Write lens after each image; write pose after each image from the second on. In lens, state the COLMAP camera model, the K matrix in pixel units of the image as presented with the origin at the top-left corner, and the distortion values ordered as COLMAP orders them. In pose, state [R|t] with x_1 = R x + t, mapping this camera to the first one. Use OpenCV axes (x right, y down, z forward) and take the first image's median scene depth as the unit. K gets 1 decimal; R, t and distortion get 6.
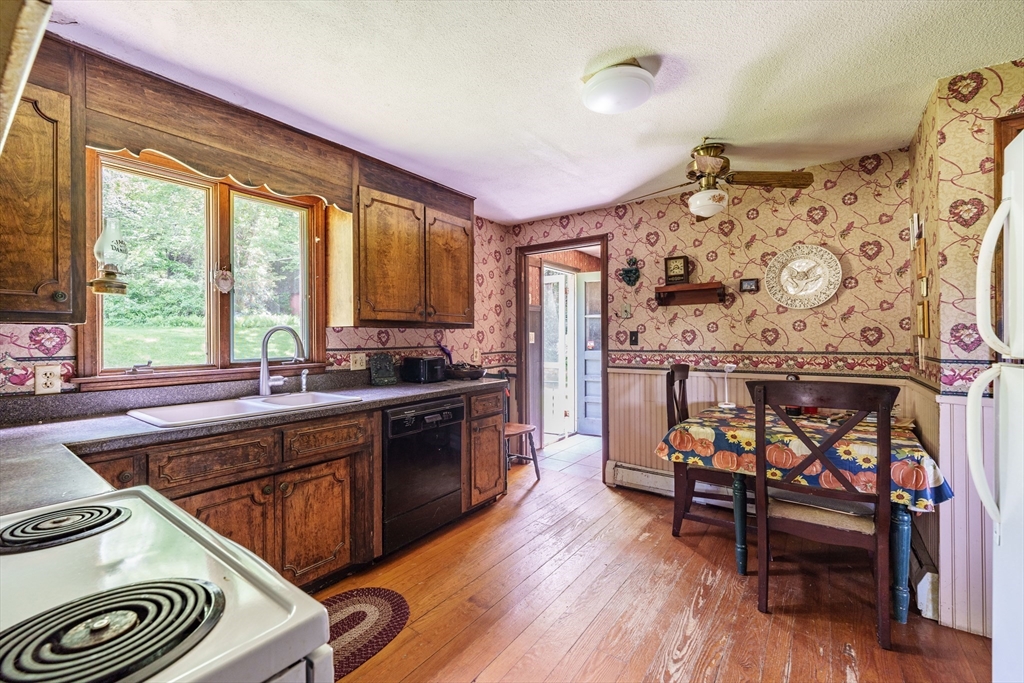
lens RADIAL K [[424.5, 0, 508.3], [0, 424.5, 336.6], [0, 0, 1]] dist [0.000295, -0.000162]
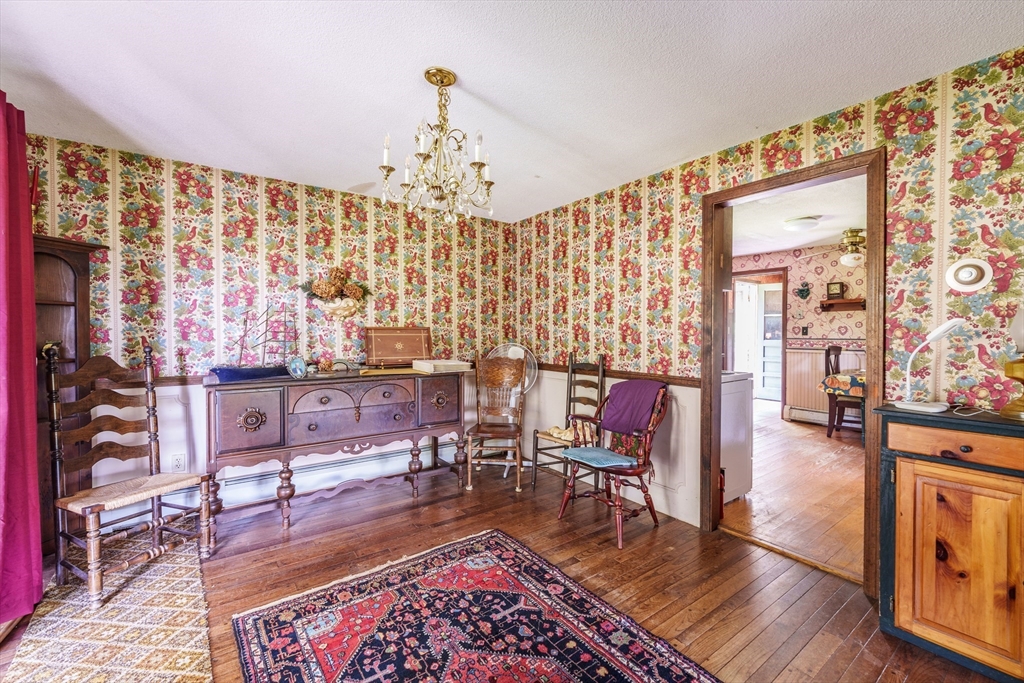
lens RADIAL K [[446.6, 0, 512.0], [0, 446.6, 341.5], [0, 0, 1]] dist [-0.000211, -0.000050]
pose [[0.960031, 0.010177, -0.279710, -0.322747], [-0.002360, 0.999598, 0.028271, -0.002069], [0.279885, -0.026481, 0.959668, -1.021864]]
